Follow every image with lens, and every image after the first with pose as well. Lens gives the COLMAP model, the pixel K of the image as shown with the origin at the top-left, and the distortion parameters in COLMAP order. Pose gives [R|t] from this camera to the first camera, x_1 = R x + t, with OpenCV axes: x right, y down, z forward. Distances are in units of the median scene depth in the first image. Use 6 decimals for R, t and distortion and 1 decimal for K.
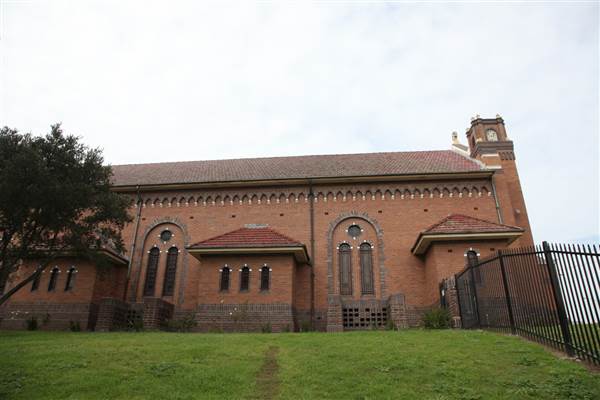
lens RADIAL K [[404.6, 0, 301.8], [0, 404.6, 192.0], [0, 0, 1]] dist [-0.114552, 0.043377]
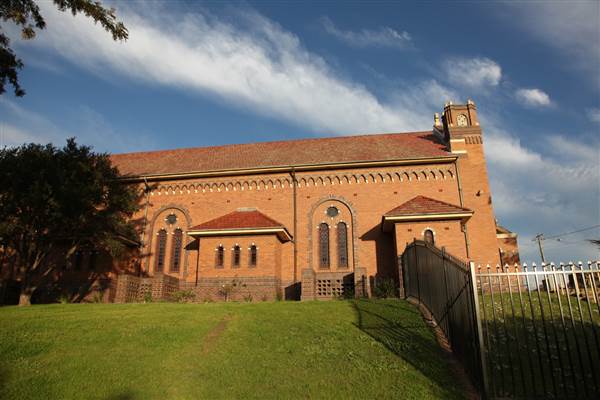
lens RADIAL K [[404.6, 0, 301.9], [0, 404.6, 197.5], [0, 0, 1]] dist [-0.114552, 0.043377]
pose [[0.998650, -0.024982, -0.045536, 0.104492], [0.029337, 0.994791, 0.097623, -0.063430], [0.042860, -0.098827, 0.994181, -0.149250]]
